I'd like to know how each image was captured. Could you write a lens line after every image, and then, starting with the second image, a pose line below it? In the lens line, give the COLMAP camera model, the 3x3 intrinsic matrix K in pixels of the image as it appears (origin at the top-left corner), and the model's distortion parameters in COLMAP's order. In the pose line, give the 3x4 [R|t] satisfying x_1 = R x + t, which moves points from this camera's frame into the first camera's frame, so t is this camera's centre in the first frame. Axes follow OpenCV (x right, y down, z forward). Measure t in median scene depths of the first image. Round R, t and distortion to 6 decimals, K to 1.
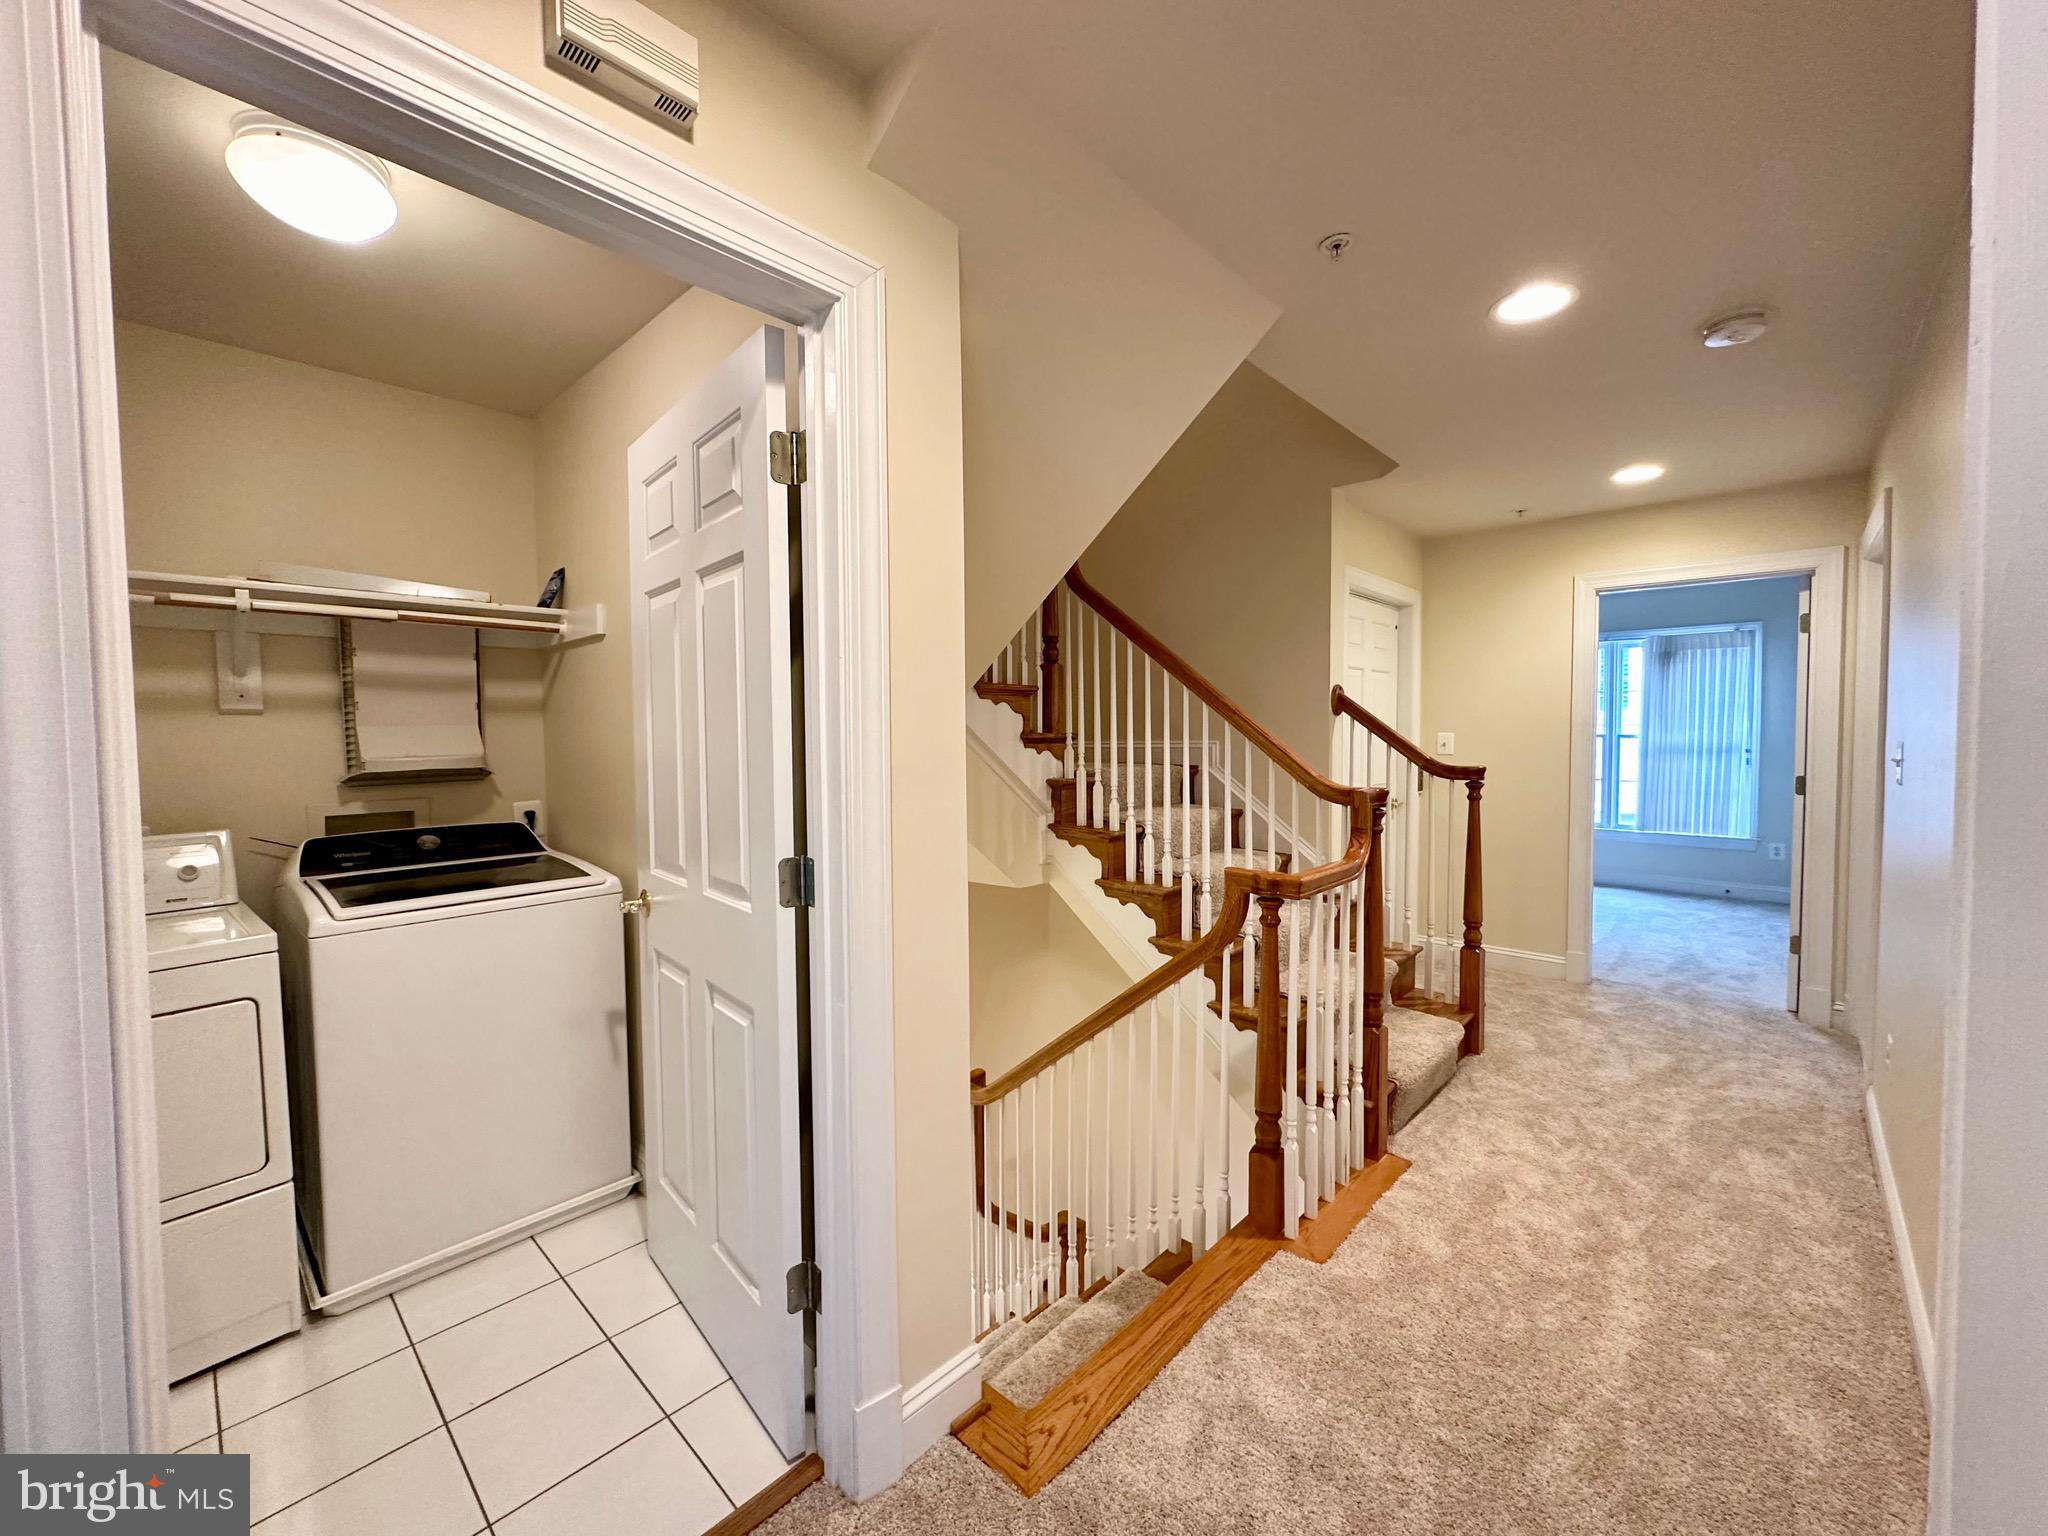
lens RADIAL K [[815.7, 0, 1024.3], [0, 815.7, 768.2], [0, 0, 1]] dist [-0.004346, 0.000526]
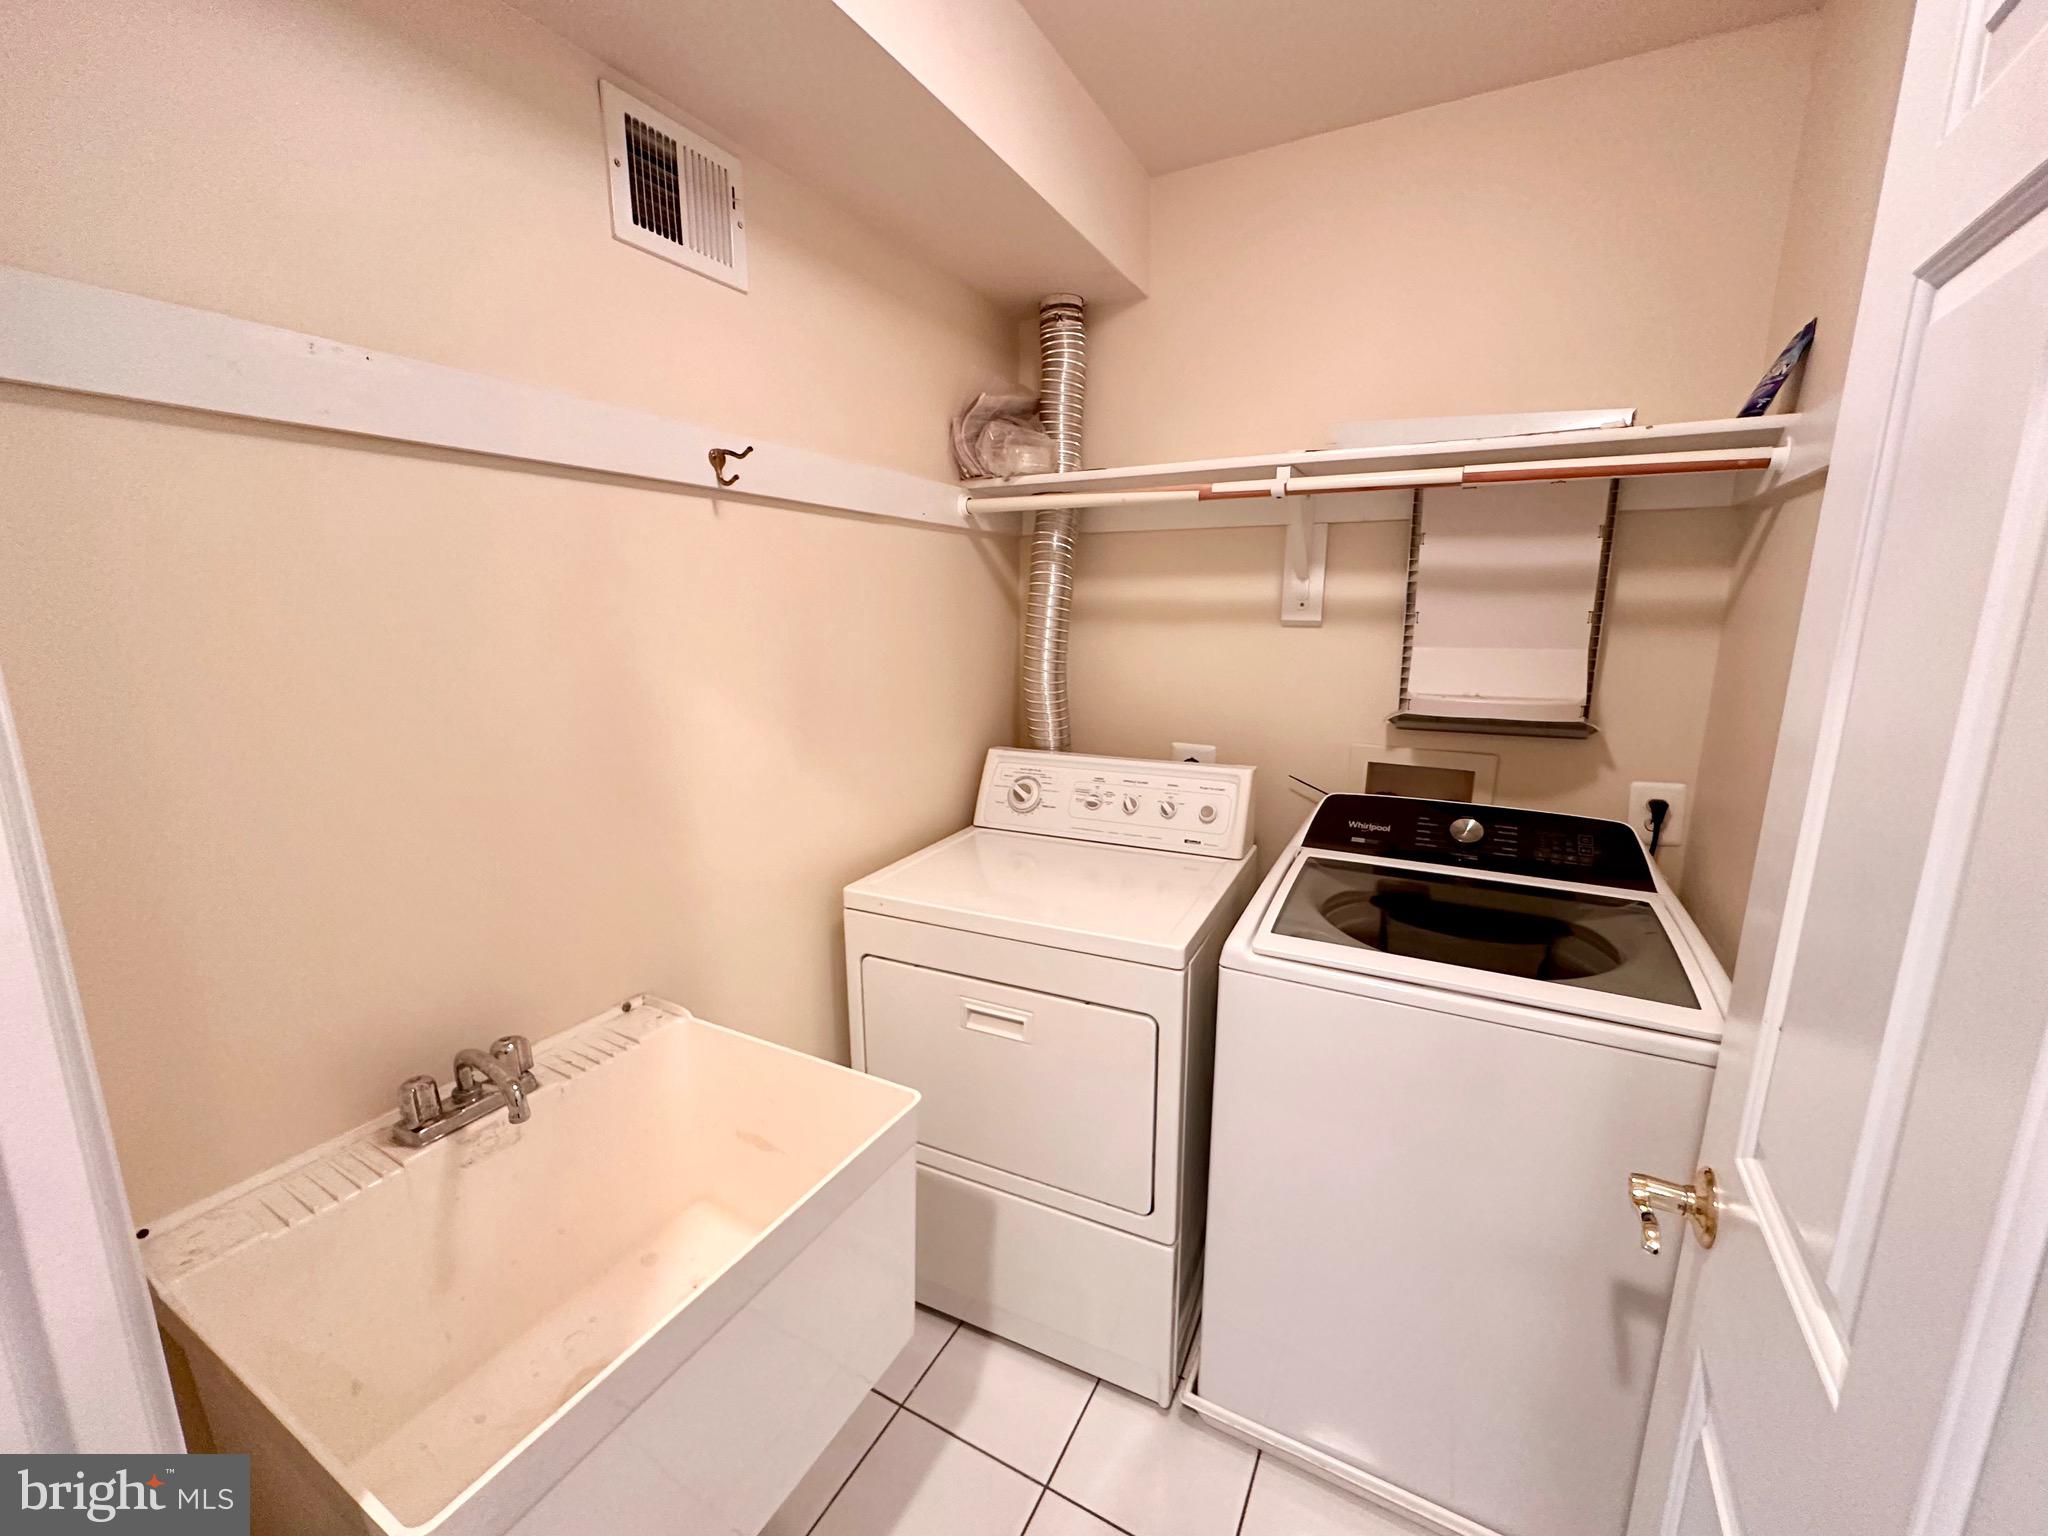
lens RADIAL K [[815.7, 0, 1046.9], [0, 815.7, 761.2], [0, 0, 1]] dist [-0.004346, 0.000526]
pose [[0.250494, 0.199371, -0.947367, -0.207106], [-0.048402, 0.979921, 0.193424, -0.074348], [0.966907, -0.002597, 0.255114, 0.505780]]
